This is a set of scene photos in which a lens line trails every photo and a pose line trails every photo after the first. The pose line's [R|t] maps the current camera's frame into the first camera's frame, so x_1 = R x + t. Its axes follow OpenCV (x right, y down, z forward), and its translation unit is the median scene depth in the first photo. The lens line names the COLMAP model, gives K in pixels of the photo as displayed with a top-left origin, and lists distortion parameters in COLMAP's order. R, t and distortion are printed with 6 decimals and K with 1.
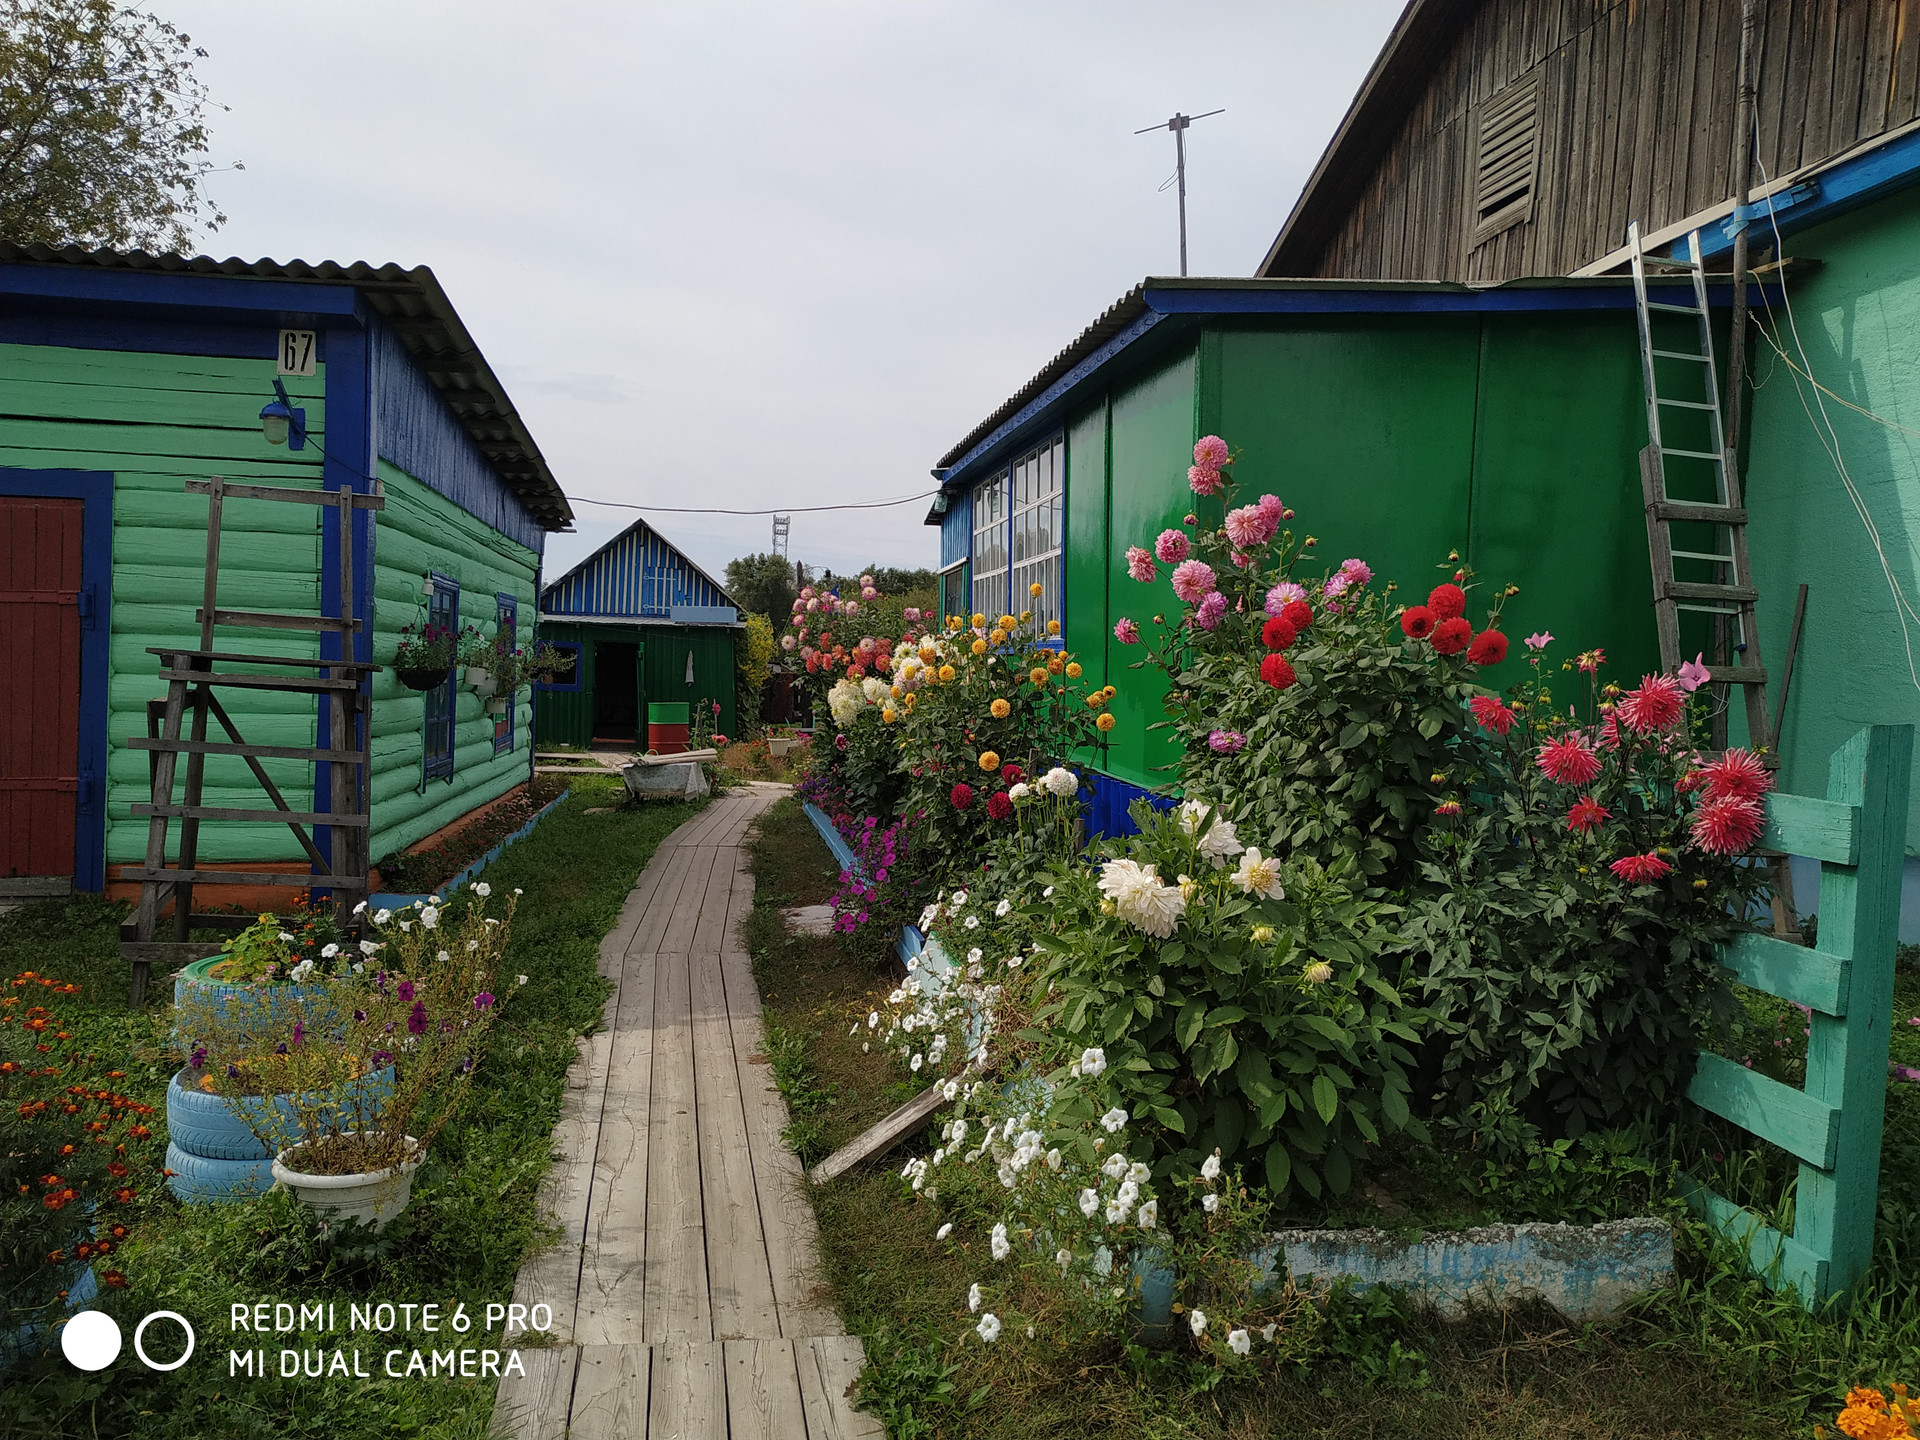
lens RADIAL K [[1406.6, 0, 960.0], [0, 1406.6, 720.0], [0, 0, 1]] dist [0.087500, -0.171819]
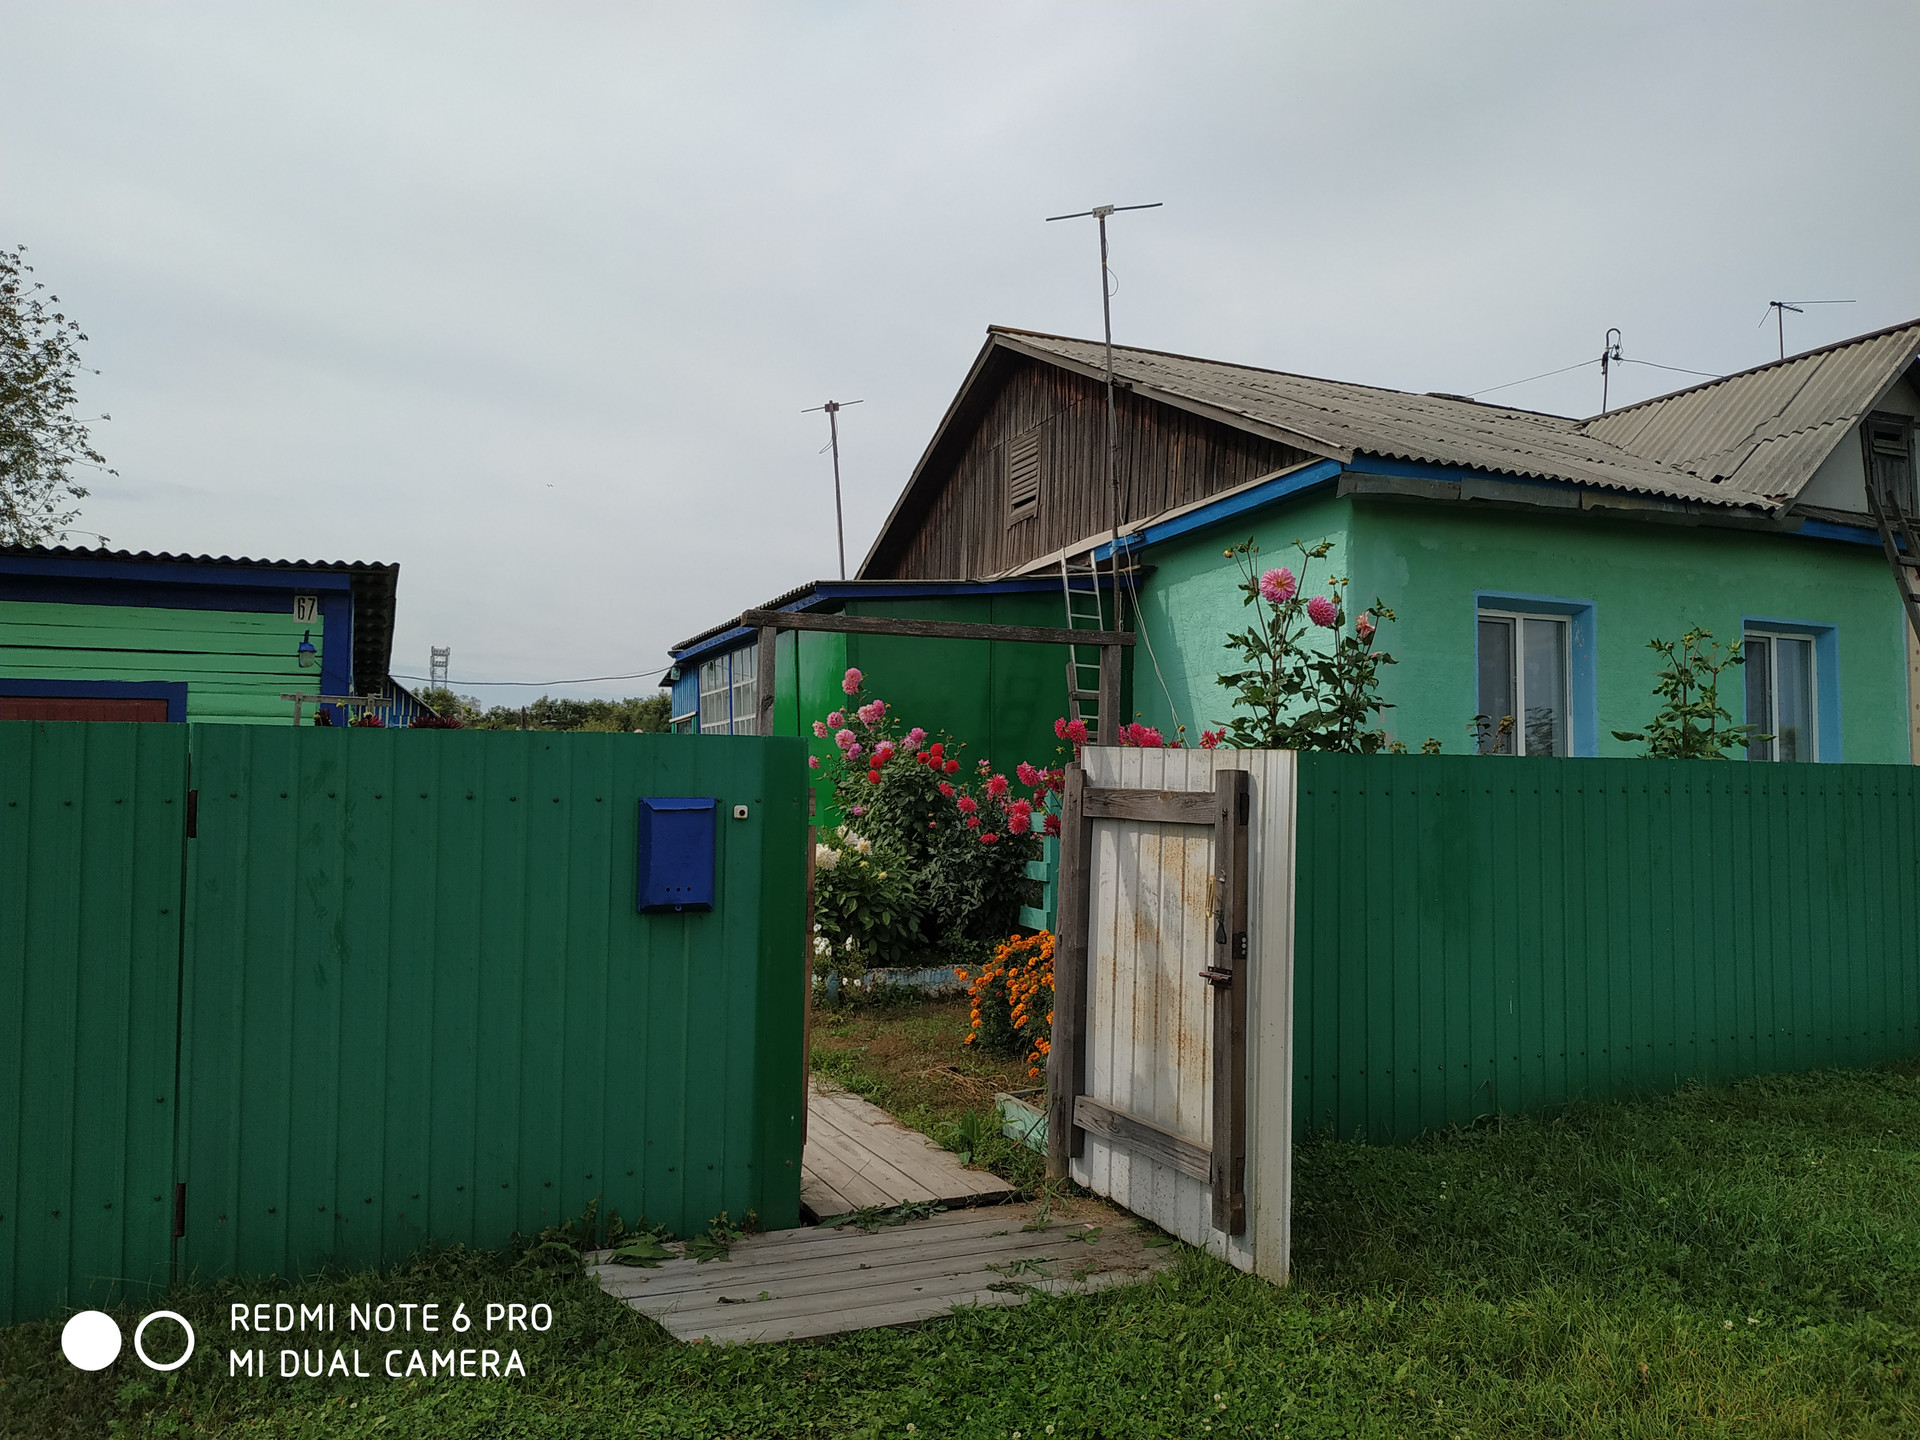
lens RADIAL K [[1406.6, 0, 960.0], [0, 1406.6, 720.0], [0, 0, 1]] dist [0.087500, -0.171819]
pose [[0.973767, -0.021673, 0.226515, -0.107739], [0.041680, 0.995600, -0.083920, 0.044312], [-0.223699, 0.091159, 0.970386, -0.822315]]
